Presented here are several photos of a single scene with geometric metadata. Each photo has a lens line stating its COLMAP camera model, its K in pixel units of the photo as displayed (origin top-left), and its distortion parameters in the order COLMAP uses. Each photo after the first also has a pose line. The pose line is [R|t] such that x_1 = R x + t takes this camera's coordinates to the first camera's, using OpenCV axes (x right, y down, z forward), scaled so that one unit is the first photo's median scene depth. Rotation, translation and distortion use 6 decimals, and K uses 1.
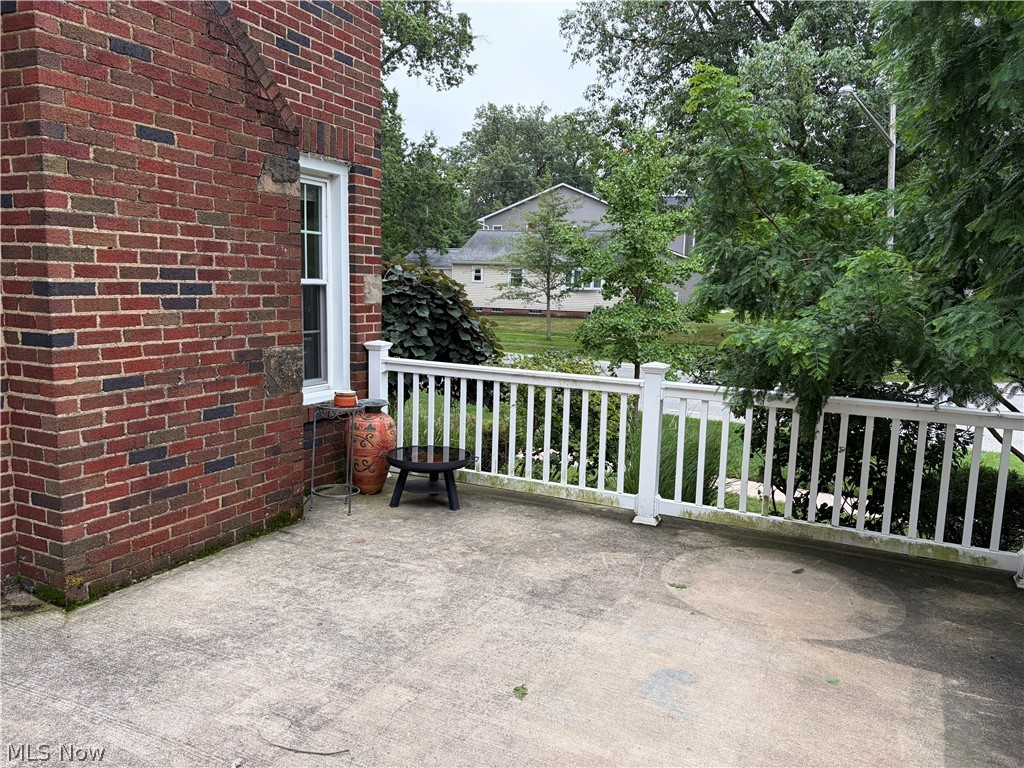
lens RADIAL K [[772.7, 0, 511.5], [0, 772.7, 385.2], [0, 0, 1]] dist [0.060375, -0.062239]
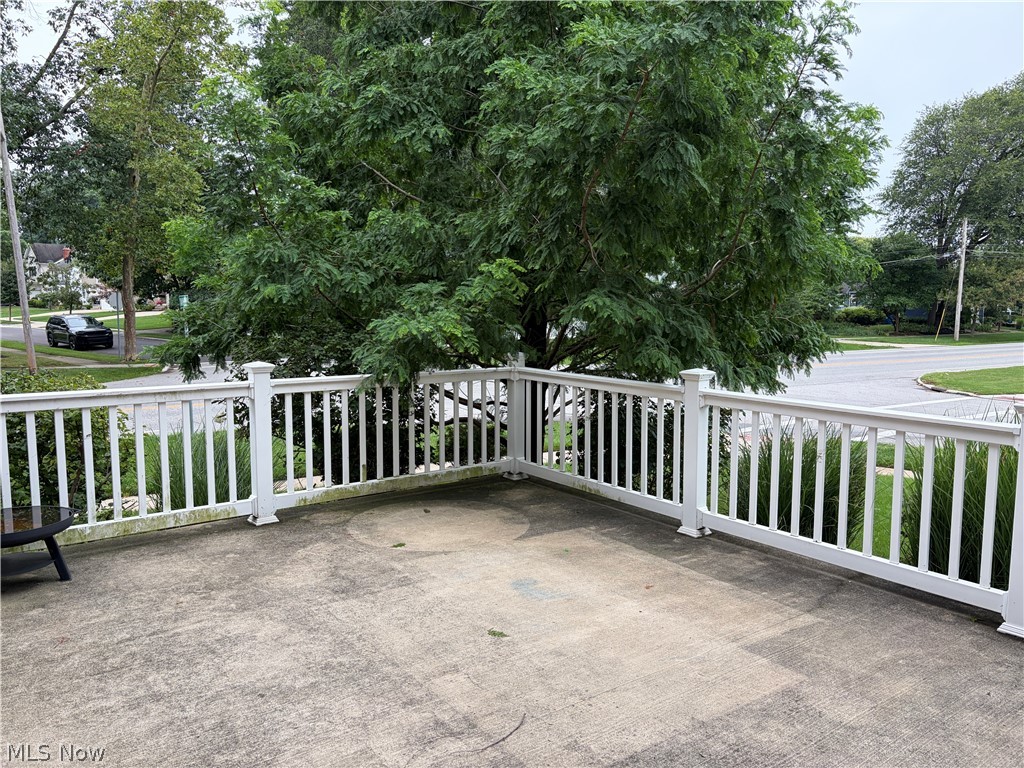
lens RADIAL K [[772.7, 0, 512.4], [0, 772.7, 382.9], [0, 0, 1]] dist [0.060375, -0.062239]
pose [[0.472273, -0.127537, 0.872177, -0.688165], [0.136287, 0.988144, 0.070697, -0.035692], [-0.870853, 0.085478, 0.484055, 0.294164]]
